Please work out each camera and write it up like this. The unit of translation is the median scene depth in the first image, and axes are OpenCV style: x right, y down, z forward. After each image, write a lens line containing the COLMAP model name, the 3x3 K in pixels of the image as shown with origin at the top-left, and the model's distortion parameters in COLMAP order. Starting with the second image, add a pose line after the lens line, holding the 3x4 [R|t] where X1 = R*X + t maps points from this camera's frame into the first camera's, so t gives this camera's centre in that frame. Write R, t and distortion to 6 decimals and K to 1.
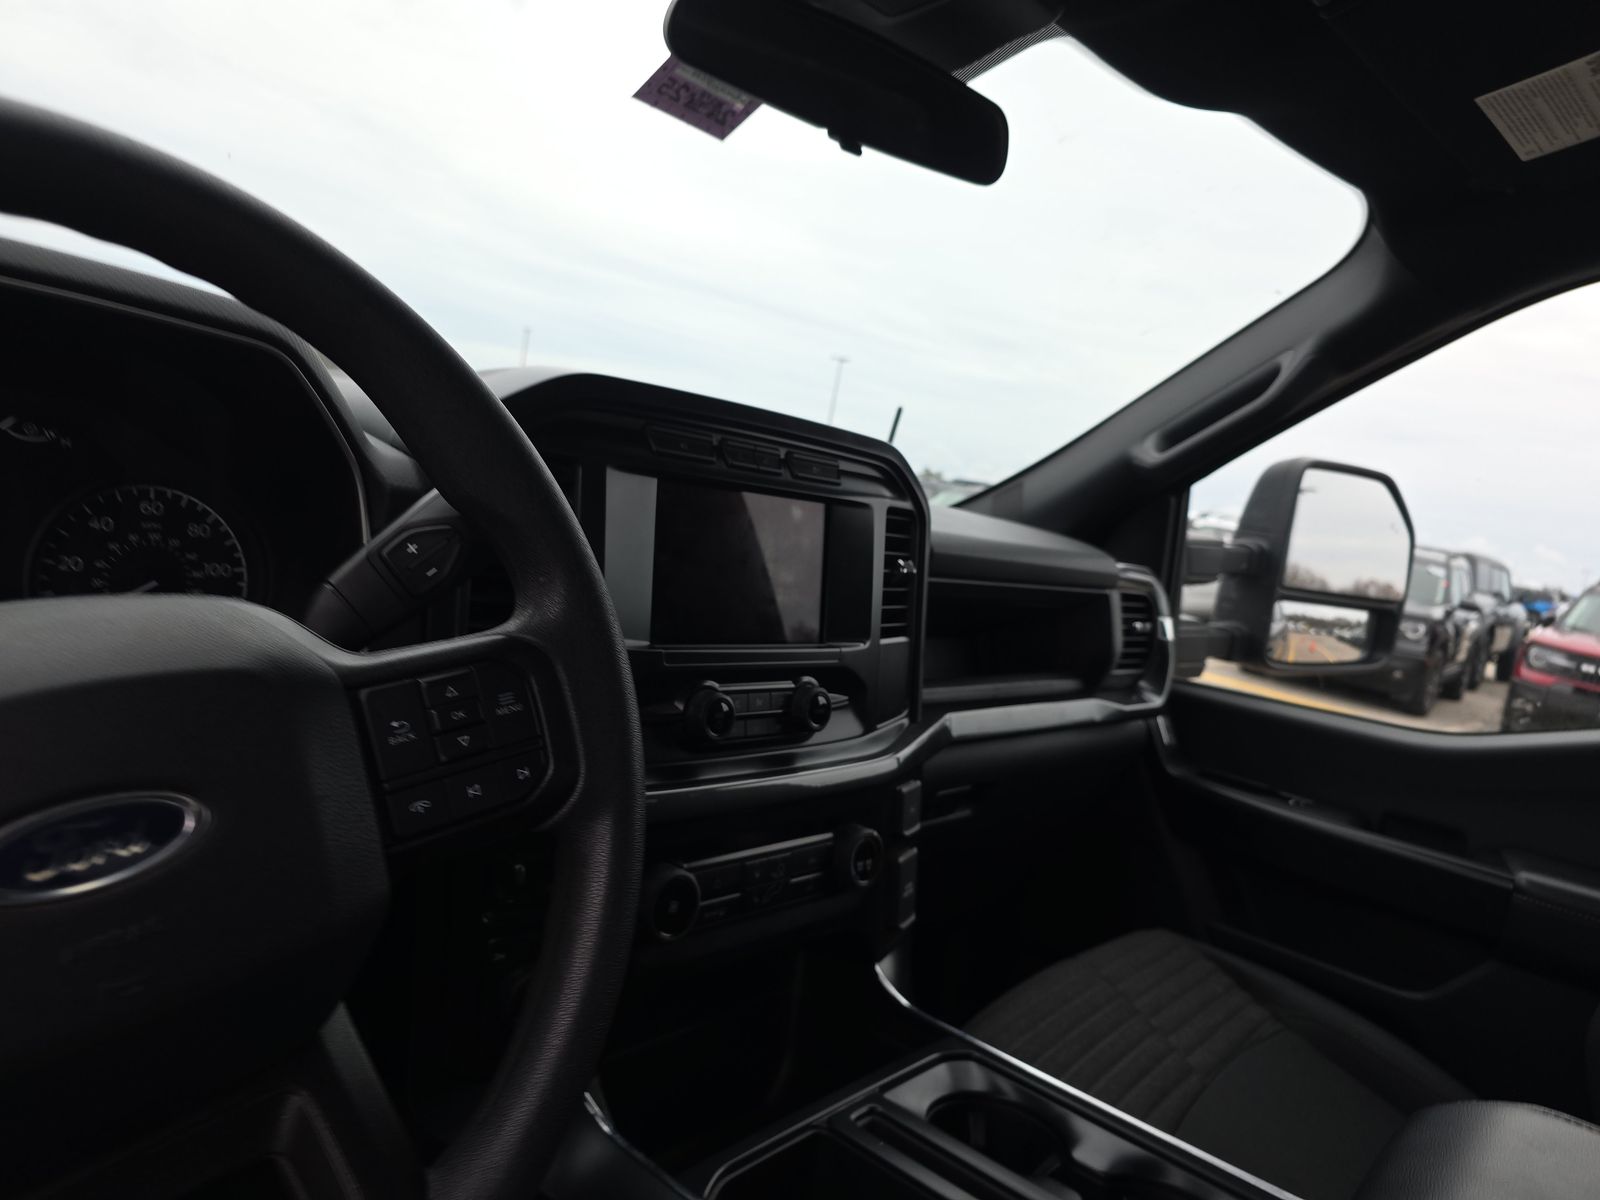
lens RADIAL K [[1113.4, 0, 807.6], [0, 1113.4, 603.5], [0, 0, 1]] dist [0.044033, -0.032168]
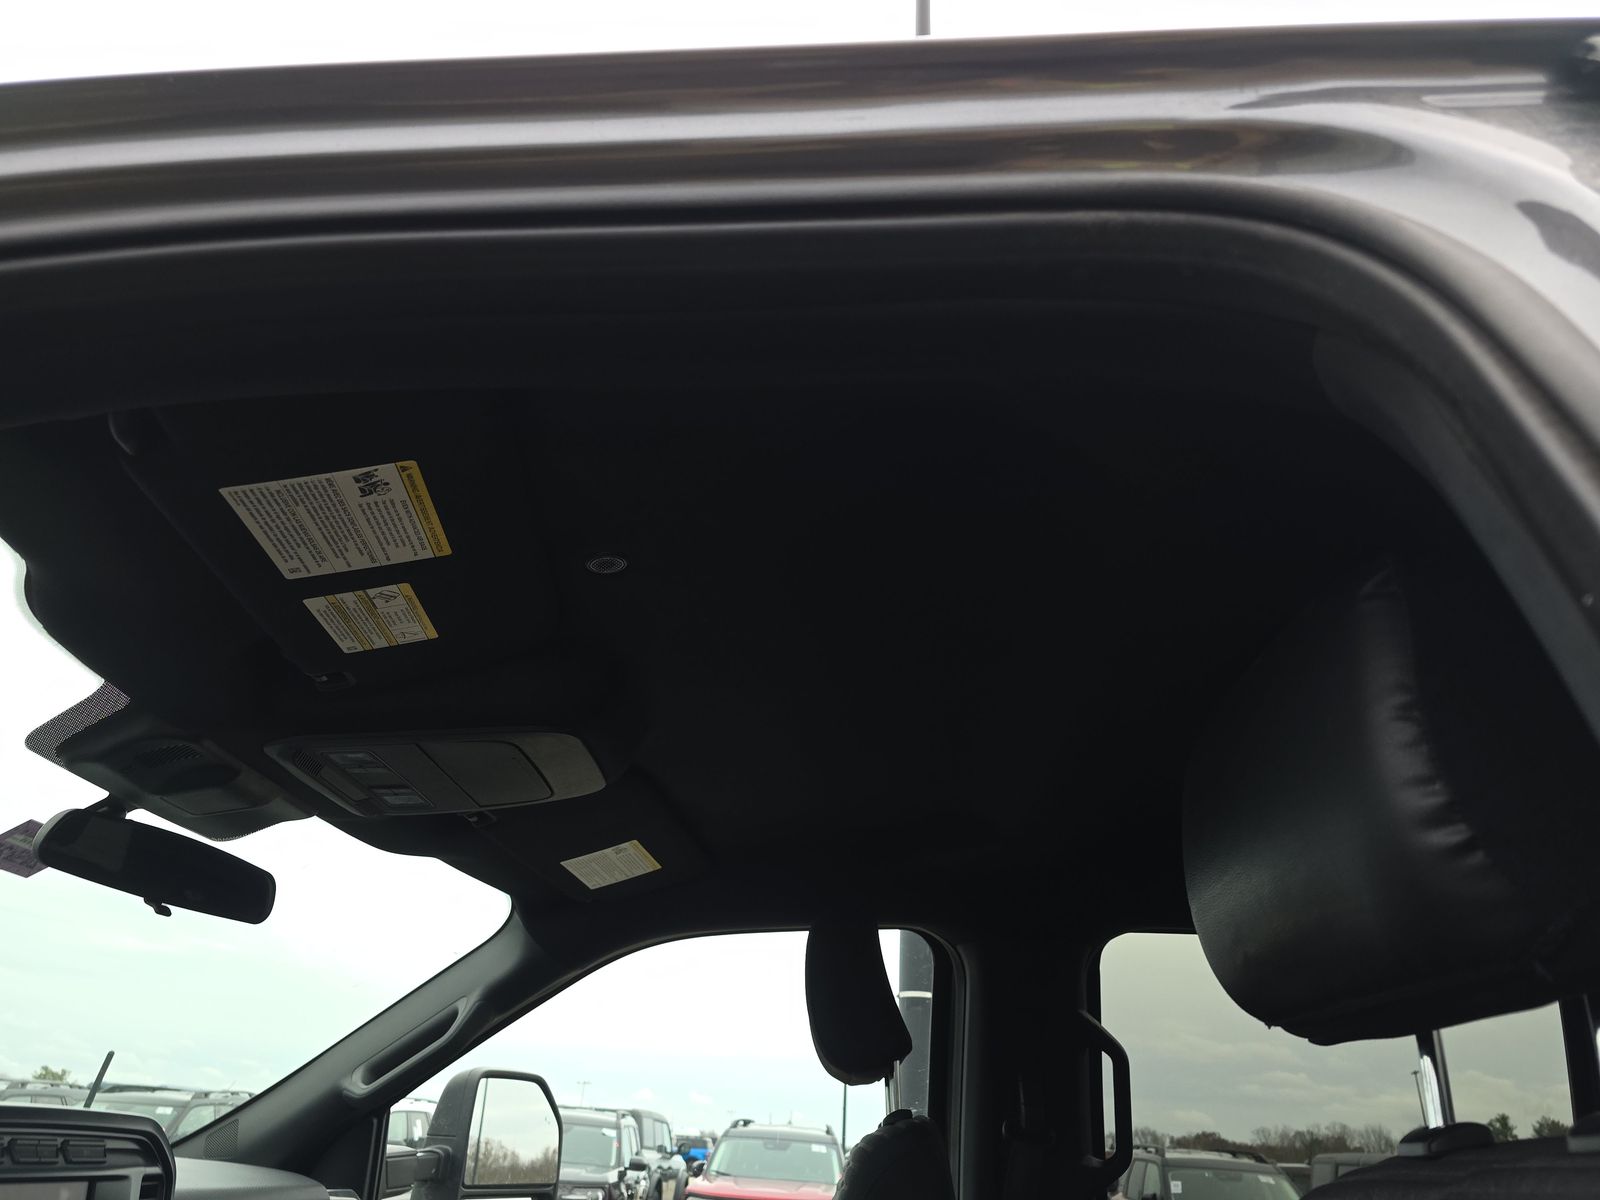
lens RADIAL K [[1113.4, 0, 807.6], [0, 1113.4, 603.5], [0, 0, 1]] dist [0.044033, -0.032168]
pose [[0.780896, 0.154895, 0.605152, -0.143066], [0.148604, 0.894891, -0.420816, -0.013189], [-0.606728, 0.418542, 0.675799, -0.370985]]
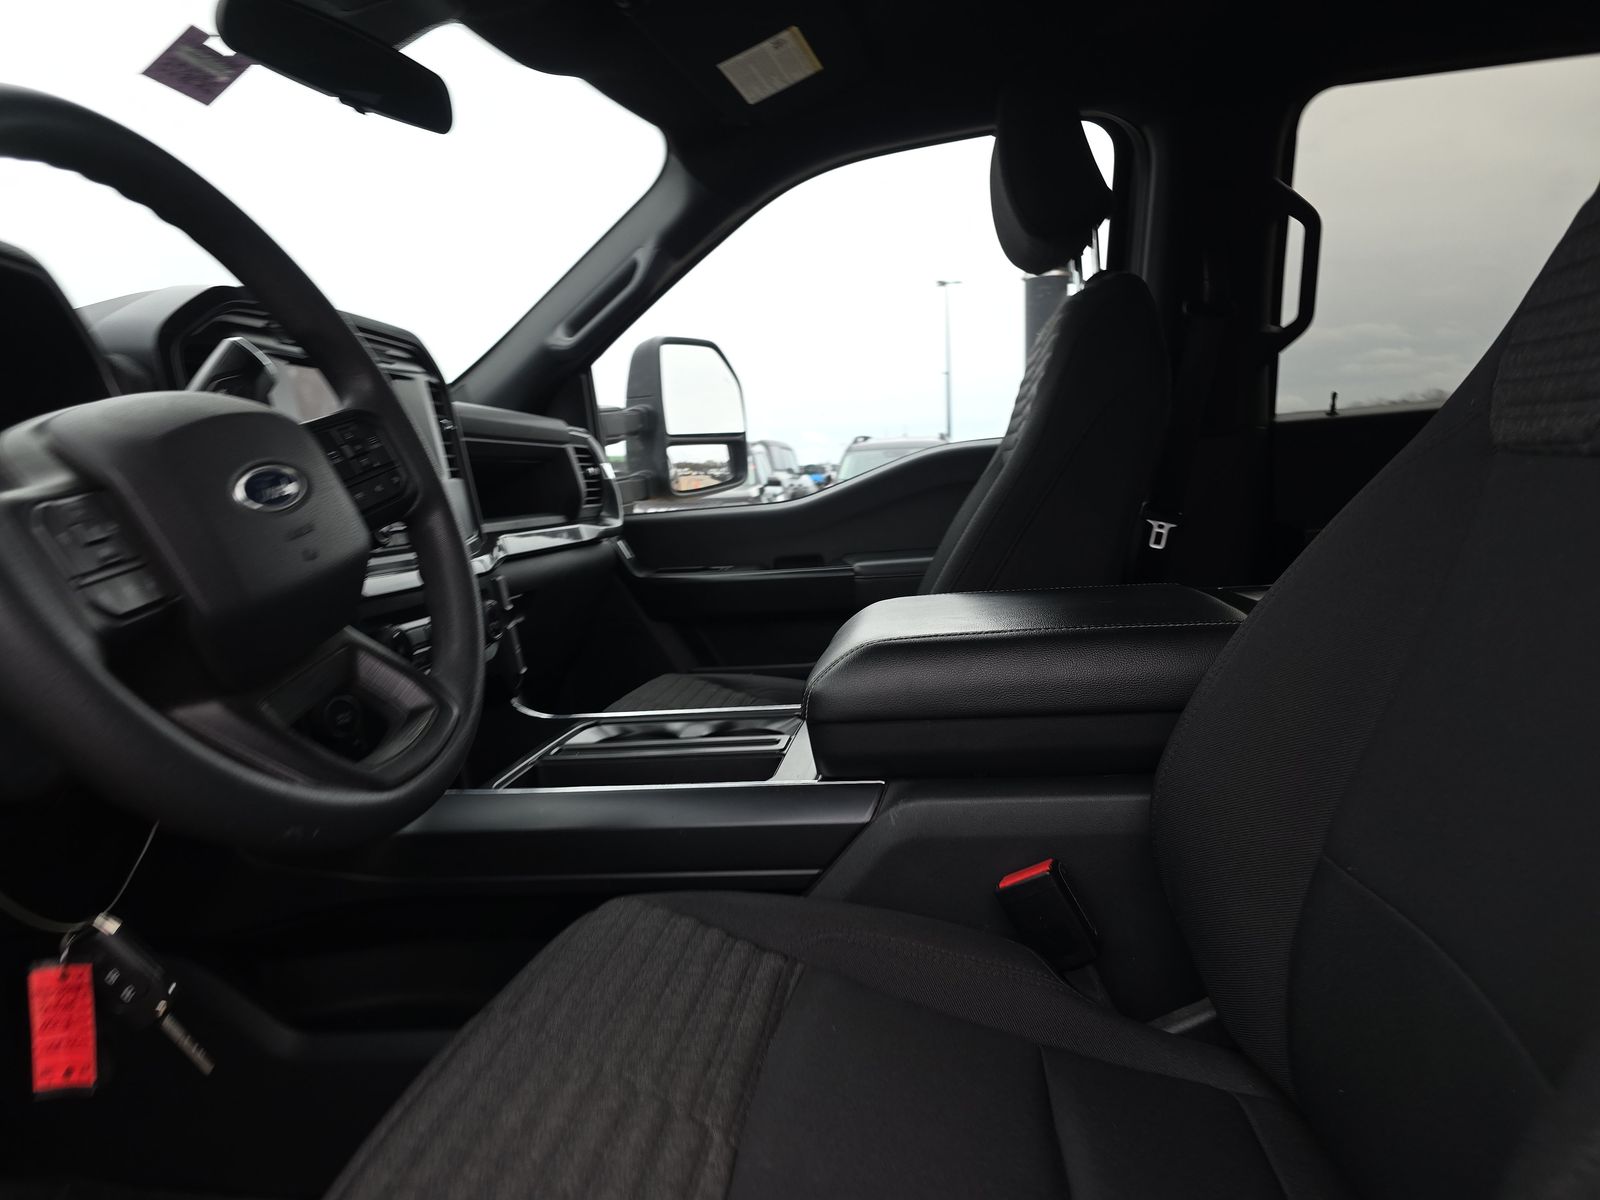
lens RADIAL K [[1111.2, 0, 812.8], [0, 1111.2, 633.0], [0, 0, 1]] dist [0.036200, -0.003125]
pose [[0.815206, -0.280784, 0.506557, -0.217068], [0.249493, 0.959560, 0.130373, 0.099490], [-0.522679, 0.020102, 0.852293, -0.268856]]
